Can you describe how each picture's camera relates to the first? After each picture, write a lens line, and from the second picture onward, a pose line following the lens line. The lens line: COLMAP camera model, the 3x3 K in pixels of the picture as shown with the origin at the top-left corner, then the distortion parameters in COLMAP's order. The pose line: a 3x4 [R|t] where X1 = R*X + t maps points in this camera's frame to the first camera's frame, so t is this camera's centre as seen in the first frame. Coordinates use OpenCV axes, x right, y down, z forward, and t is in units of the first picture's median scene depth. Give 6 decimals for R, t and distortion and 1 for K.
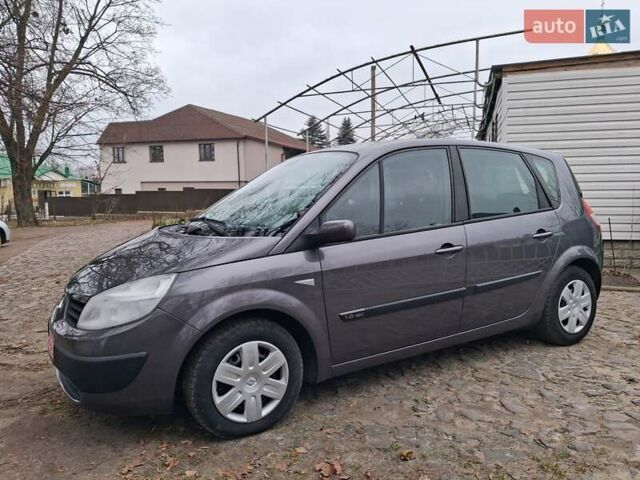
lens RADIAL K [[503.5, 0, 320.0], [0, 503.5, 240.0], [0, 0, 1]] dist [0.009615, -0.003743]
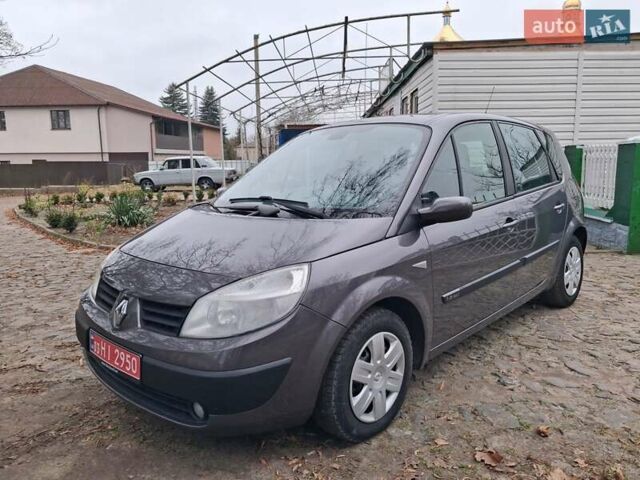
lens RADIAL K [[501.4, 0, 331.9], [0, 501.4, 232.1], [0, 0, 1]] dist [0.042142, -0.058969]
pose [[0.959902, -0.040338, 0.277417, -0.358863], [0.029528, 0.998637, 0.043038, -0.018276], [-0.278775, -0.033121, 0.959785, 0.119814]]
